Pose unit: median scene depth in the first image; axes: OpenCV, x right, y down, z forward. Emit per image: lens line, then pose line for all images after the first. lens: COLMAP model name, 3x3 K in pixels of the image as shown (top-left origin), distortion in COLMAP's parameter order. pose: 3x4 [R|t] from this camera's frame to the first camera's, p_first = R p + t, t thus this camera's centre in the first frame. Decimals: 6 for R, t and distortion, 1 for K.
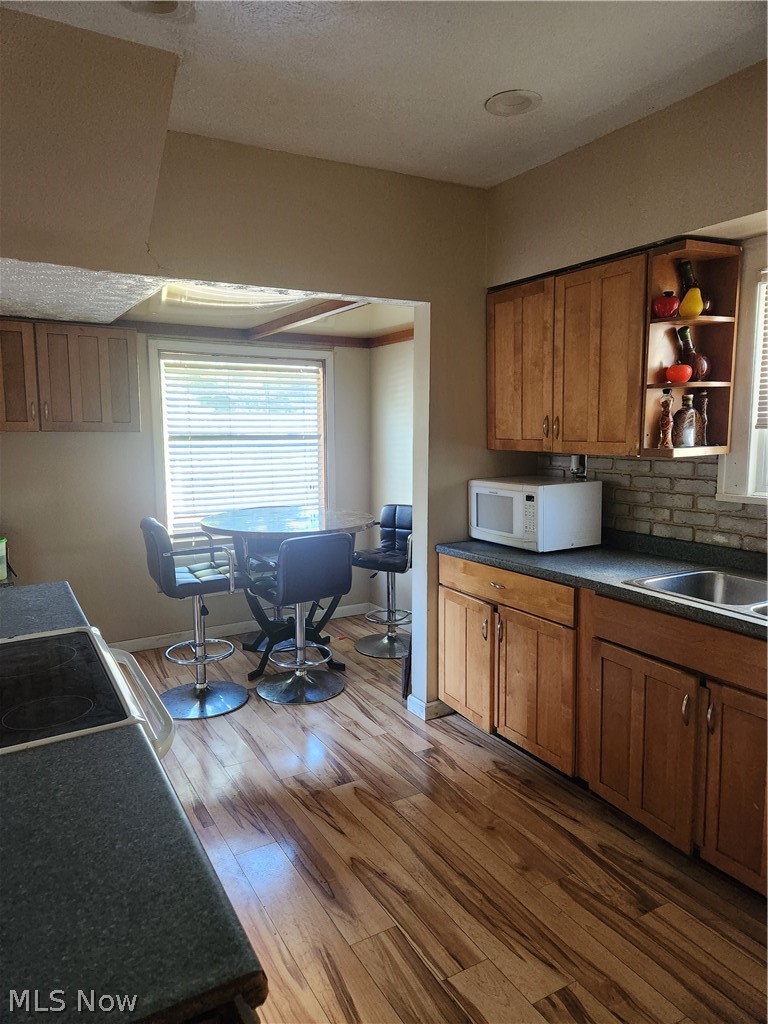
lens RADIAL K [[688.4, 0, 380.7], [0, 688.4, 509.3], [0, 0, 1]] dist [0.007243, -0.004391]
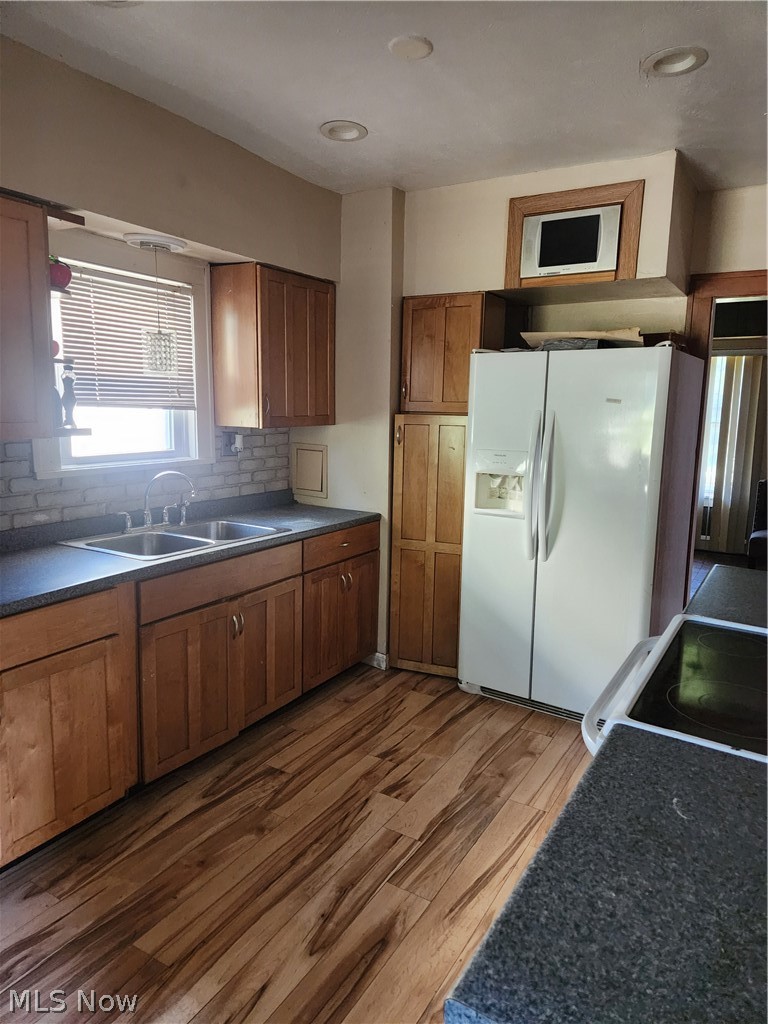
lens RADIAL K [[688.4, 0, 378.4], [0, 688.4, 509.9], [0, 0, 1]] dist [0.007243, -0.004391]
pose [[-0.491728, -0.138070, 0.859733, -0.745471], [0.094042, 0.973153, 0.210072, -0.162897], [-0.865656, 0.184149, -0.465542, 1.301661]]
